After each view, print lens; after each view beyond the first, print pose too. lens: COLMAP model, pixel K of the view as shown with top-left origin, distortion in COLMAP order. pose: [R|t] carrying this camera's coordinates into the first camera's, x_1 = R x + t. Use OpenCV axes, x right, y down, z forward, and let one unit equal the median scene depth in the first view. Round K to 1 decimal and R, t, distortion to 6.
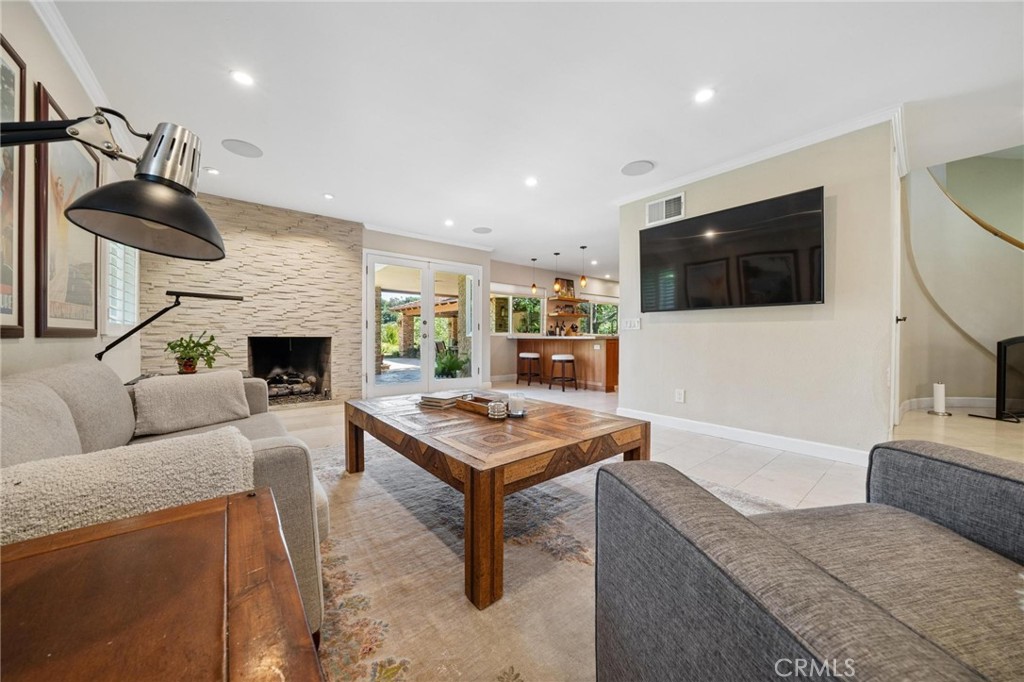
lens RADIAL K [[358.3, 0, 506.8], [0, 358.3, 332.1], [0, 0, 1]] dist [-0.020065, 0.000164]
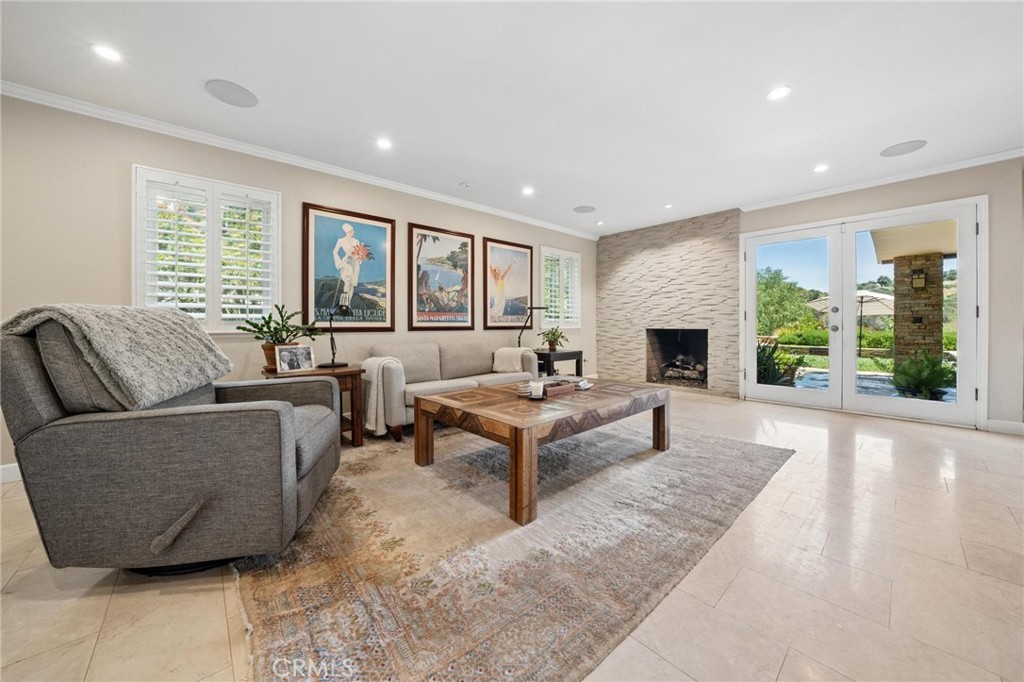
lens RADIAL K [[358.3, 0, 506.8], [0, 358.3, 332.1], [0, 0, 1]] dist [-0.020065, 0.000164]
pose [[0.051840, 0.014443, -0.998551, 0.493233], [0.011638, 0.999819, 0.015065, -0.000437], [0.998588, -0.012402, 0.051662, 0.341039]]
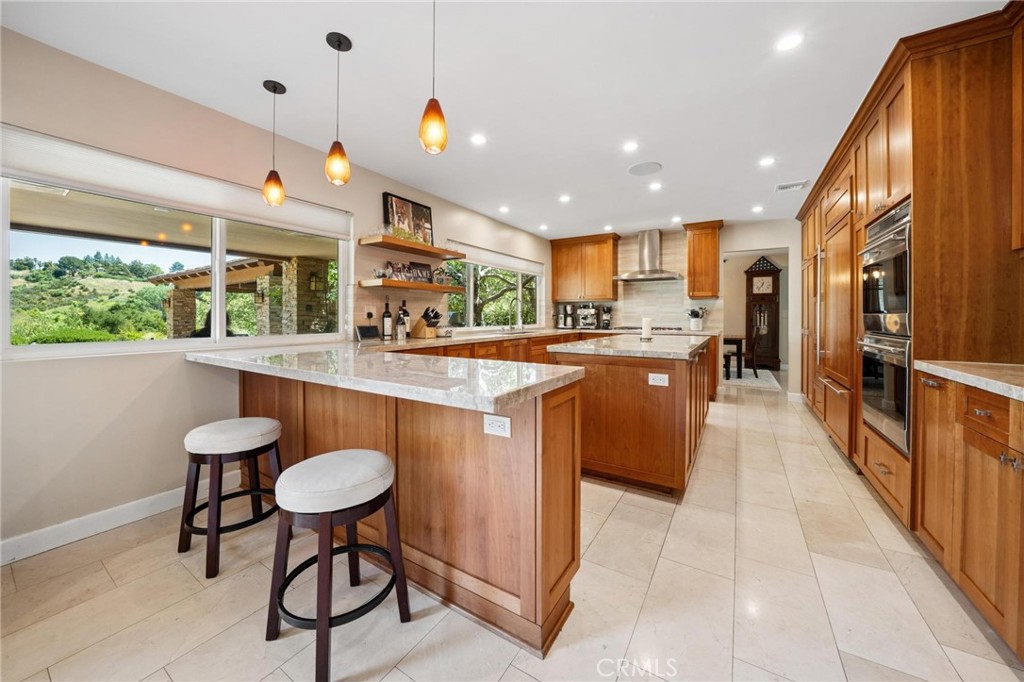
lens RADIAL K [[364.7, 0, 512.1], [0, 364.7, 318.3], [0, 0, 1]] dist [-0.025443, 0.003106]
pose [[0.942771, -0.010740, 0.333268, 0.233913], [0.004433, 0.999796, 0.019681, -0.032091], [-0.333412, -0.017078, 0.942627, 0.979455]]
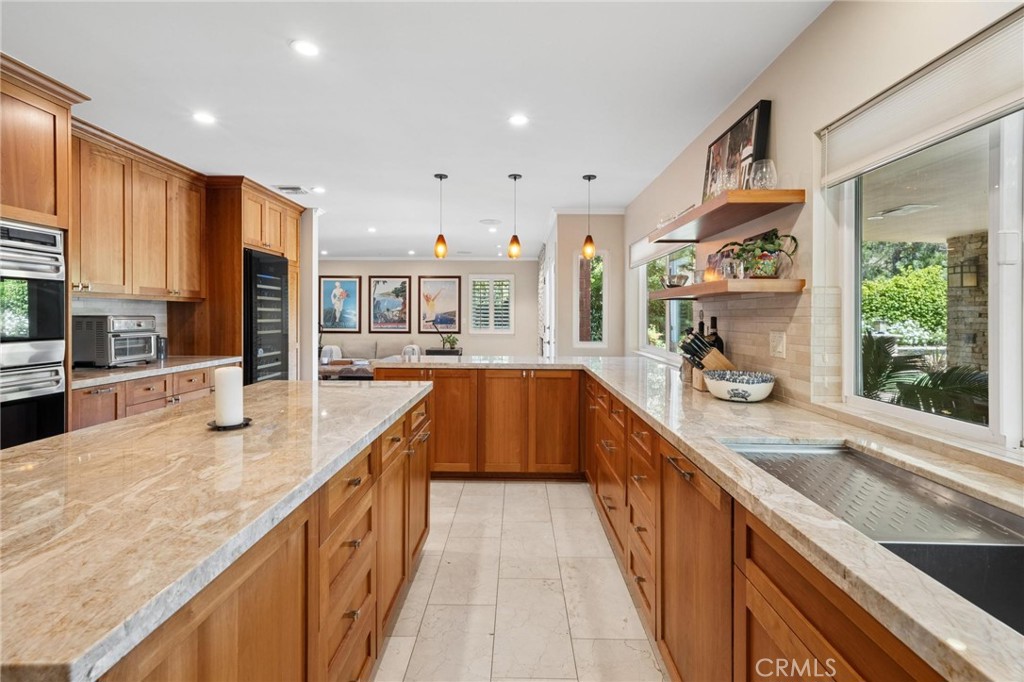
lens RADIAL K [[462.6, 0, 515.9], [0, 462.6, 315.3], [0, 0, 1]] dist [0.001995, 0.000138]
pose [[-0.626069, -0.009220, -0.779713, 0.814009], [-0.001564, 0.999943, -0.010569, -0.049868], [0.779766, -0.005398, -0.626048, 1.873564]]
